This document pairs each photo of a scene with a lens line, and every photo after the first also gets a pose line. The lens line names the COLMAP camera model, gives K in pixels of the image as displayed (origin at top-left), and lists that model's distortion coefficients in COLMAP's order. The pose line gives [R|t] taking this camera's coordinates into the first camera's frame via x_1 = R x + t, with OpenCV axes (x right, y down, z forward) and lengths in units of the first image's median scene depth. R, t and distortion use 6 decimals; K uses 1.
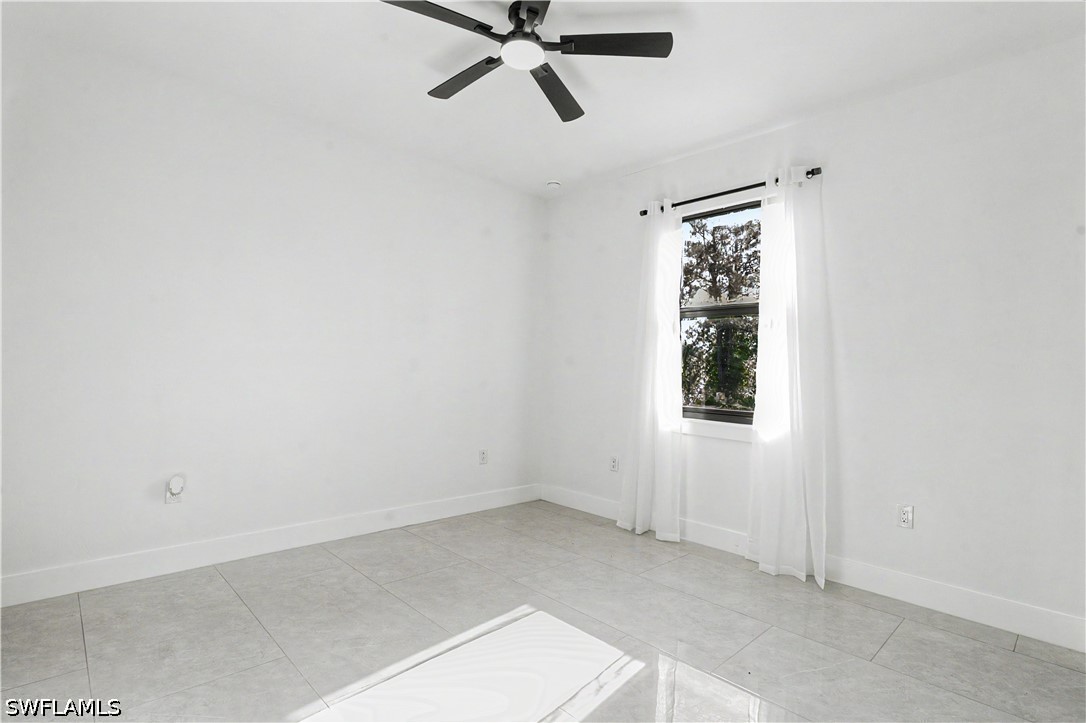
lens RADIAL K [[542.9, 0, 541.9], [0, 542.9, 356.4], [0, 0, 1]] dist [-0.014398, 0.000127]
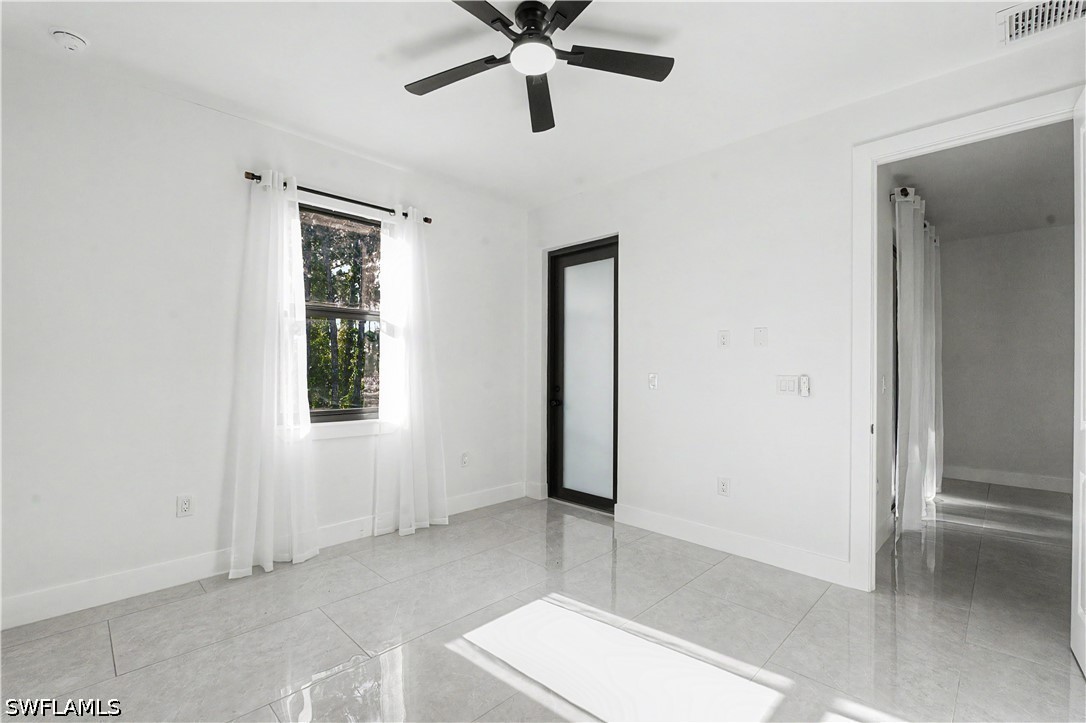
lens RADIAL K [[477.0, 0, 550.6], [0, 477.0, 364.1], [0, 0, 1]] dist [-0.001243, -0.000674]
pose [[-0.053630, -0.016575, 0.998423, -0.642104], [-0.027582, 0.999505, 0.015112, -0.013607], [-0.998180, -0.026728, -0.054061, 0.703945]]
